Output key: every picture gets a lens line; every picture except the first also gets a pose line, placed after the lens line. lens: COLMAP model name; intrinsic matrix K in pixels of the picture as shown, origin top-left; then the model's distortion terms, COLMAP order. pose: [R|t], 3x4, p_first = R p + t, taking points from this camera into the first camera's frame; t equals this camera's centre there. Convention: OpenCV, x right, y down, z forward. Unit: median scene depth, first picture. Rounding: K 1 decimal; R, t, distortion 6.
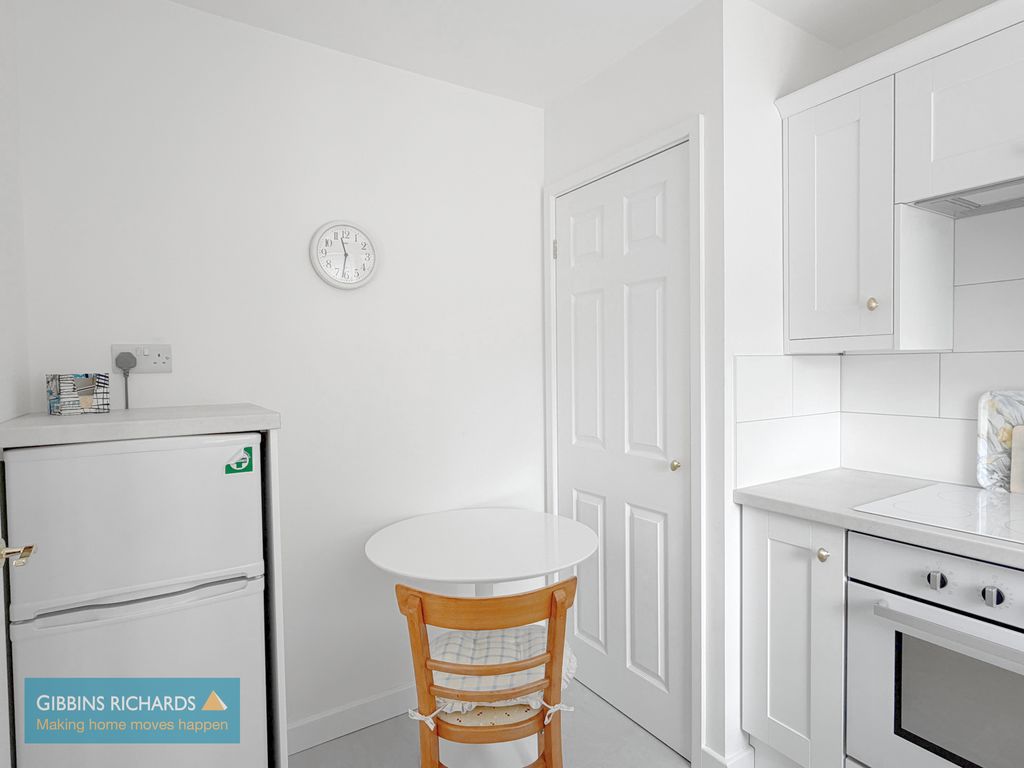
lens RADIAL K [[555.9, 0, 504.2], [0, 555.9, 386.8], [0, 0, 1]] dist [0.001114, -0.001491]
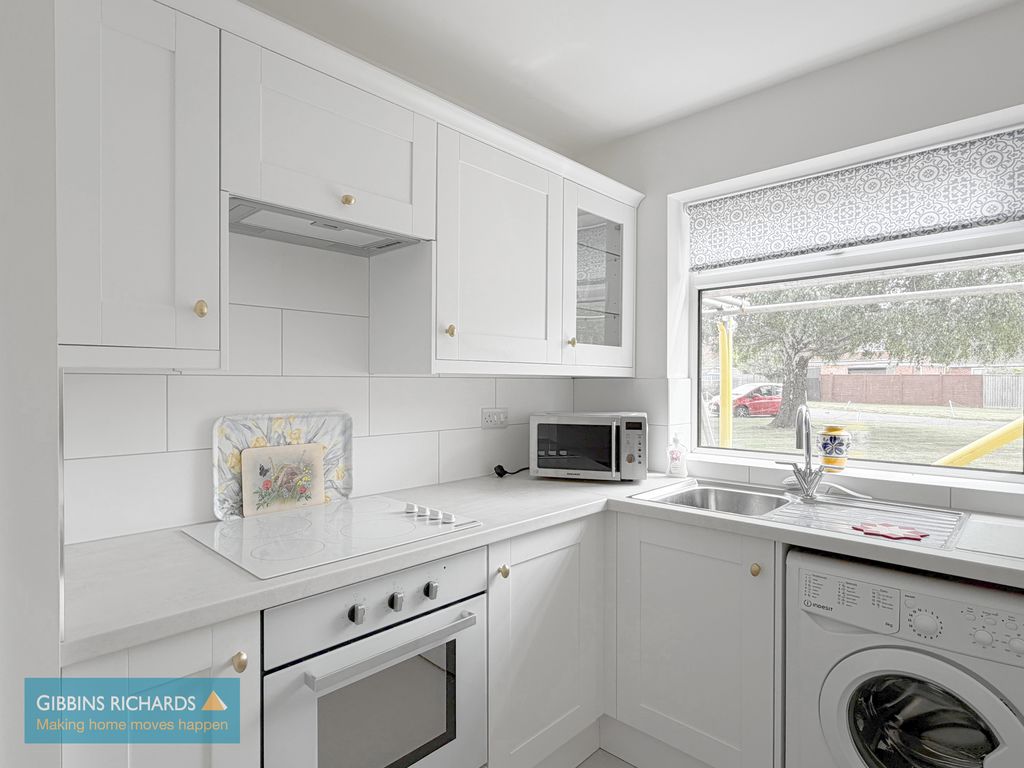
lens RADIAL K [[555.9, 0, 509.9], [0, 555.9, 386.9], [0, 0, 1]] dist [0.001114, -0.001491]
pose [[-0.251679, 0.005525, 0.967795, -0.171375], [0.034402, 0.999403, 0.003241, -0.029376], [-0.967199, 0.034109, -0.251718, 0.762928]]
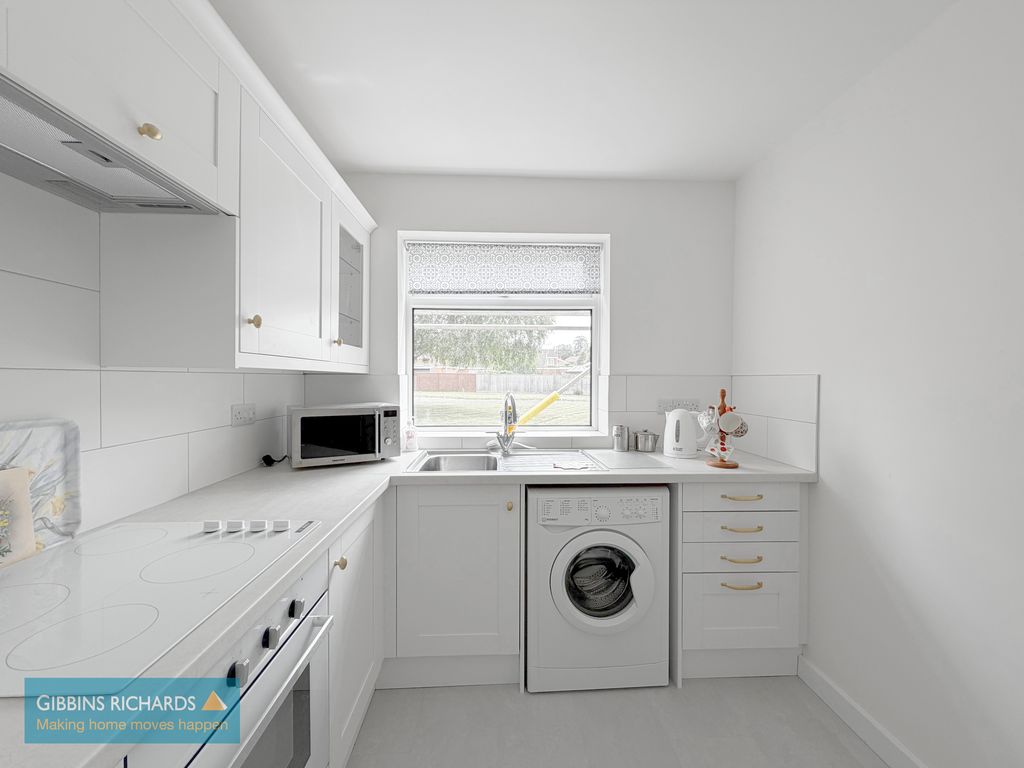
lens RADIAL K [[408.6, 0, 510.2], [0, 408.6, 385.0], [0, 0, 1]] dist [0.002206, 0.000174]
pose [[-0.873941, 0.003136, 0.486022, 0.144881], [0.024871, 0.998958, 0.038276, -0.042251], [-0.485395, 0.045539, -0.873108, 1.009022]]
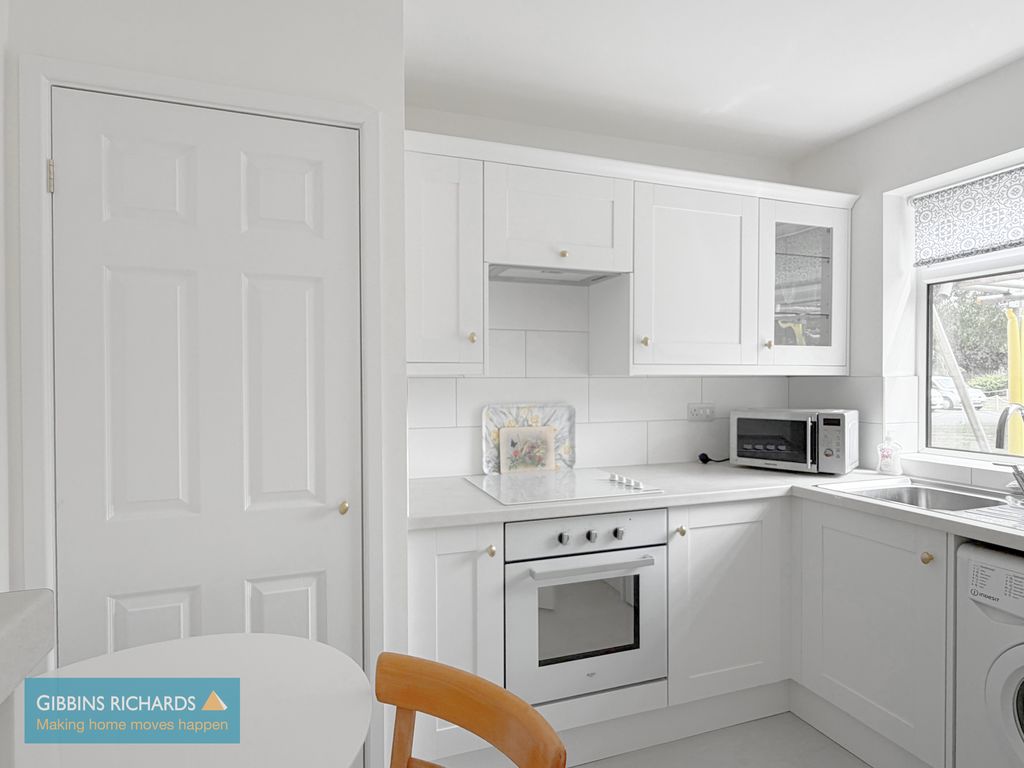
lens RADIAL K [[555.9, 0, 507.6], [0, 555.9, 388.2], [0, 0, 1]] dist [0.001114, -0.001491]
pose [[0.217798, -0.002313, 0.975991, -0.506005], [0.033308, 0.999432, -0.005064, -0.027649], [-0.975425, 0.033611, 0.217751, 0.639799]]
